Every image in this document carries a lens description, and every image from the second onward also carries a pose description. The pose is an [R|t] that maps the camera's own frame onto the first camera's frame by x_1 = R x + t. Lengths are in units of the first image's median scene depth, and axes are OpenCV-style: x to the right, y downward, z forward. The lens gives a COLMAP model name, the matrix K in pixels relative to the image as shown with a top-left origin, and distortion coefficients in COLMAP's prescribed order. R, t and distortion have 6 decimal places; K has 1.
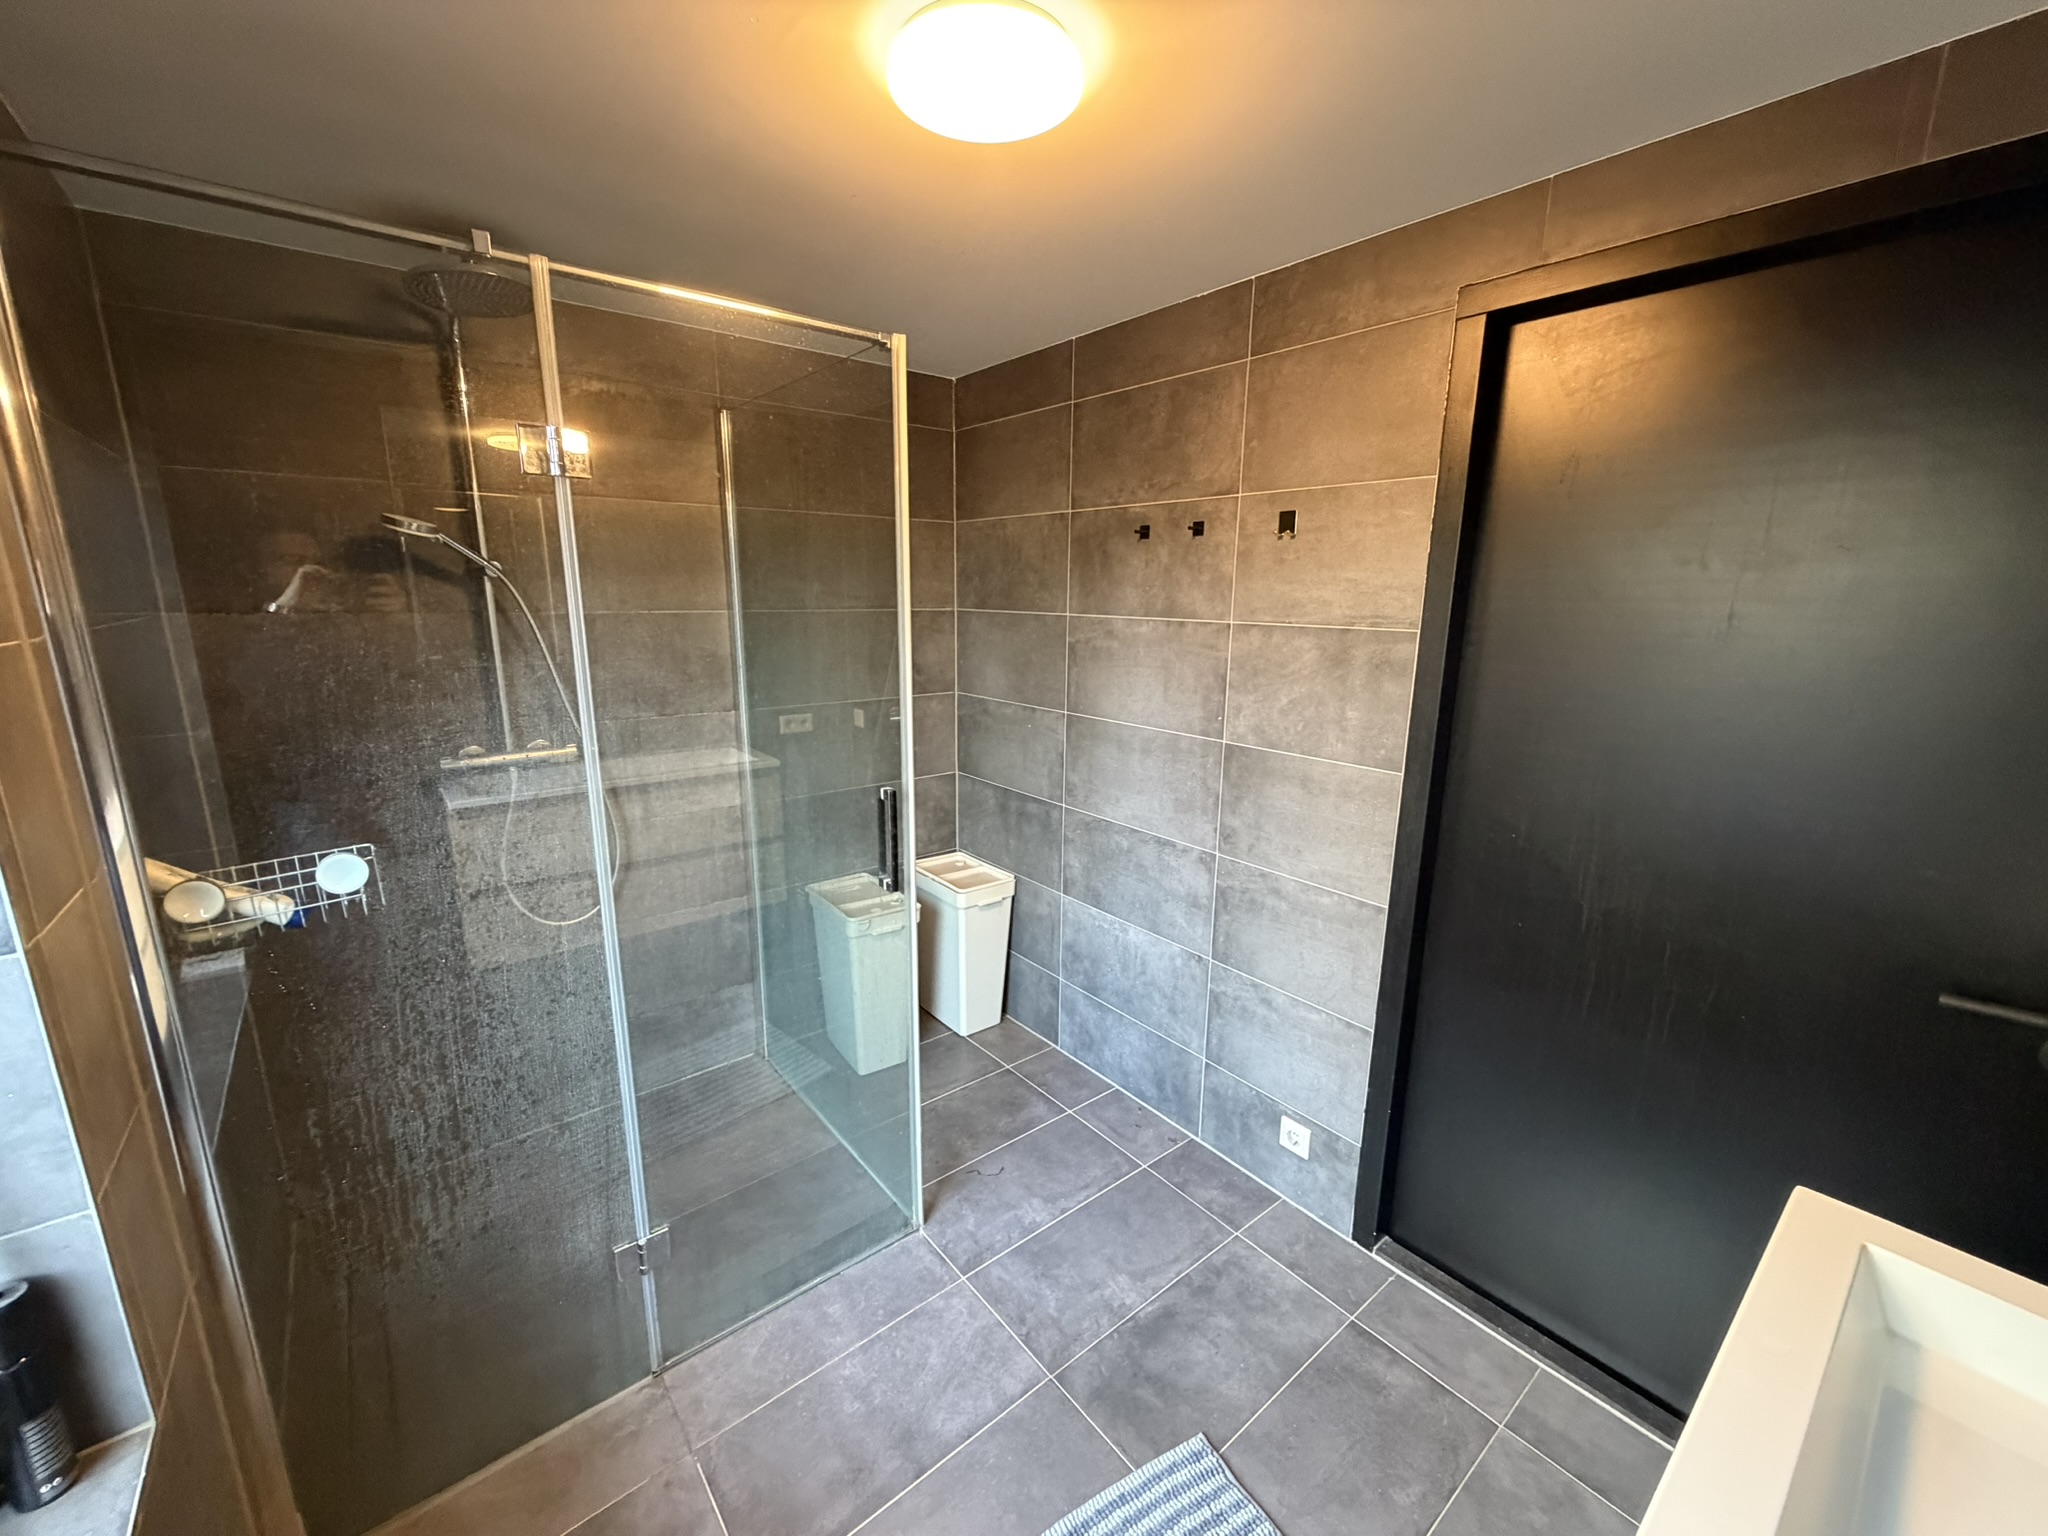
lens RADIAL K [[818.8, 0, 1022.1], [0, 818.8, 776.1], [0, 0, 1]] dist [-0.000292, 0.000070]
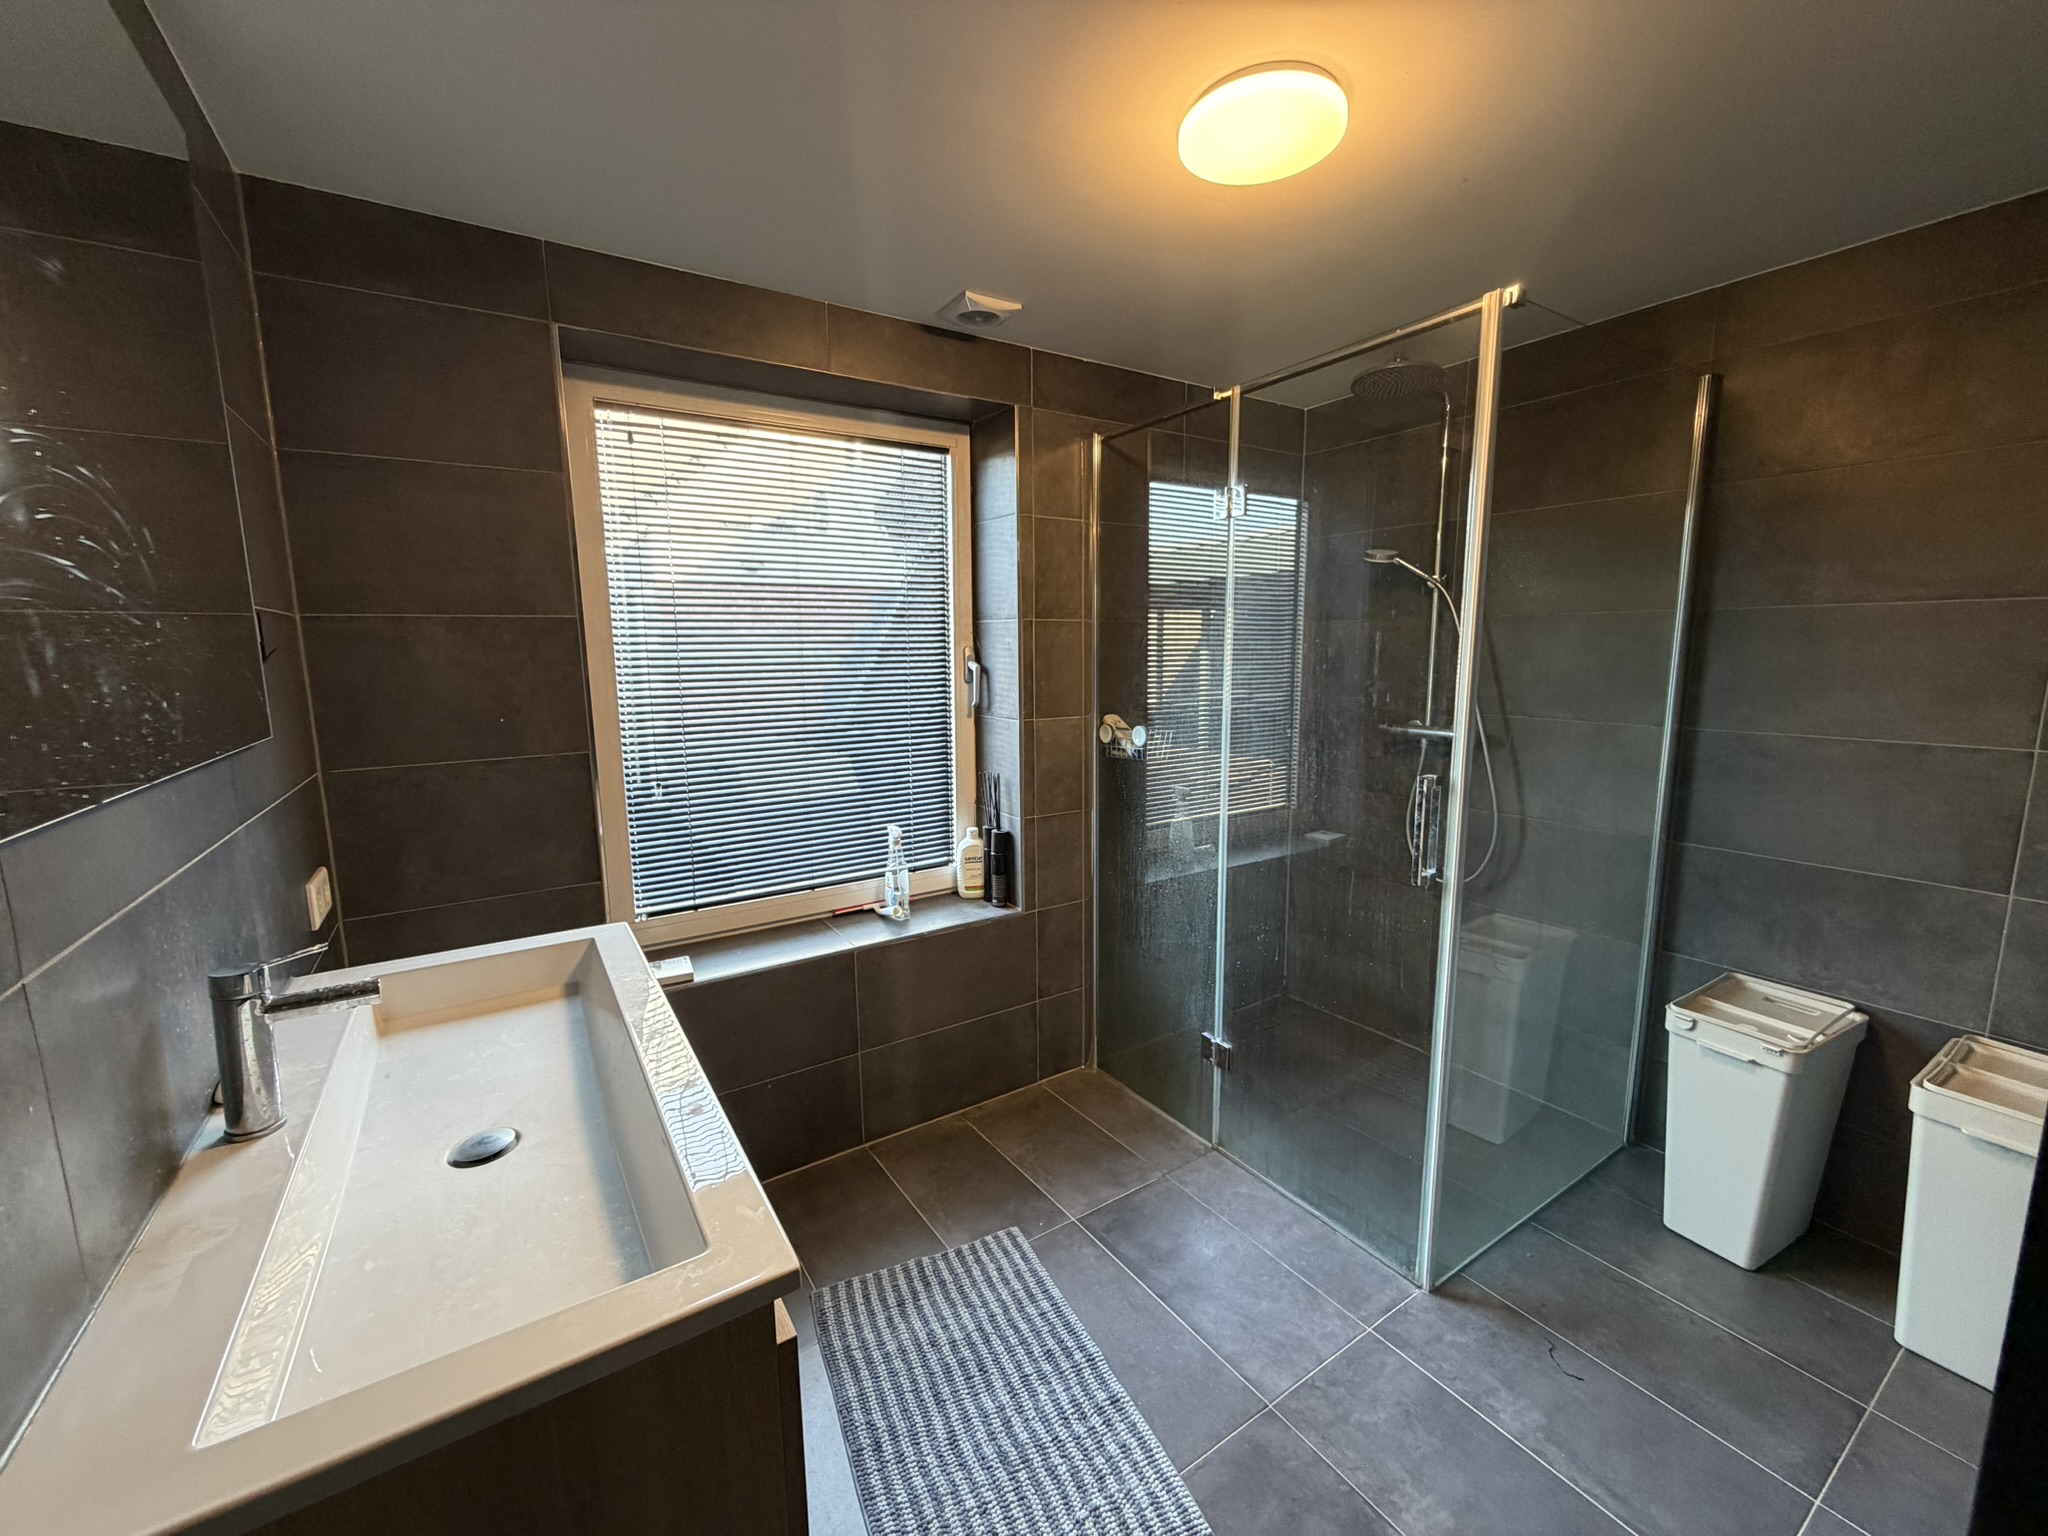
lens RADIAL K [[818.8, 0, 1020.3], [0, 818.8, 761.3], [0, 0, 1]] dist [-0.000292, 0.000070]
pose [[-0.103806, 0.142091, -0.984396, 0.834418], [-0.207279, 0.964920, 0.161137, -0.063359], [0.972759, 0.220772, -0.070712, 0.594447]]
